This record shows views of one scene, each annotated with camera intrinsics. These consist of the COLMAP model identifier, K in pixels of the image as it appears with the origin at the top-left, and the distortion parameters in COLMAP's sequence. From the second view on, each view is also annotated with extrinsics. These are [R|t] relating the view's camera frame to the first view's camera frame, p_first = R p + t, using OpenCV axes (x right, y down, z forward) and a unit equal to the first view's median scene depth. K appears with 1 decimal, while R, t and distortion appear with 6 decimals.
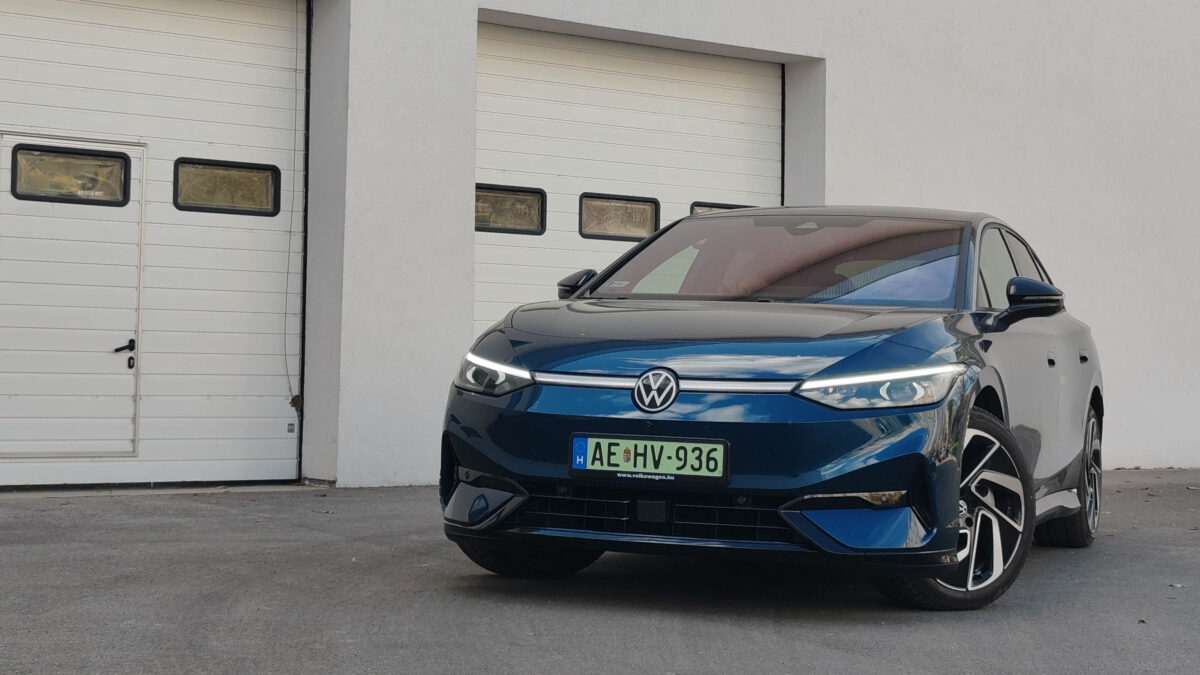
lens RADIAL K [[1851.8, 0, 578.0], [0, 1851.8, 300.1], [0, 0, 1]] dist [0.027213, 0.000000]
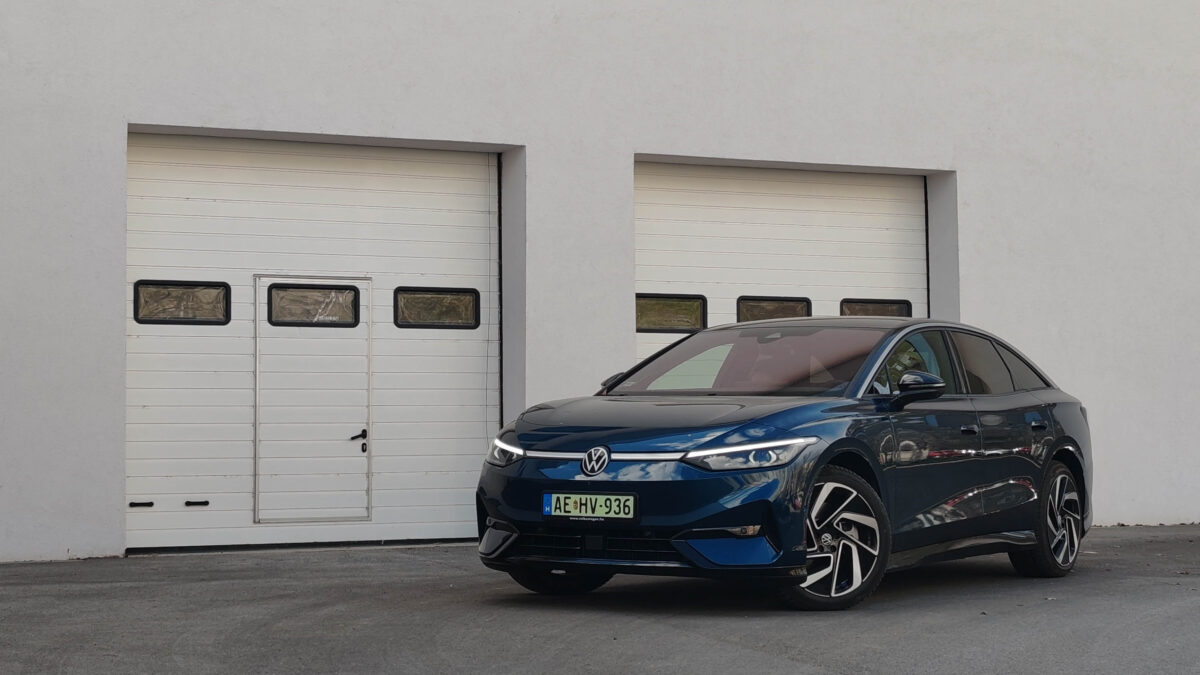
lens RADIAL K [[1851.8, 0, 601.8], [0, 1851.8, 337.7], [0, 0, 1]] dist [0.027213, 0.000000]
pose [[0.979895, -0.036480, -0.196153, 0.275061], [0.032658, 0.999209, -0.022683, -0.012623], [0.196825, 0.015821, 0.980311, -0.362126]]
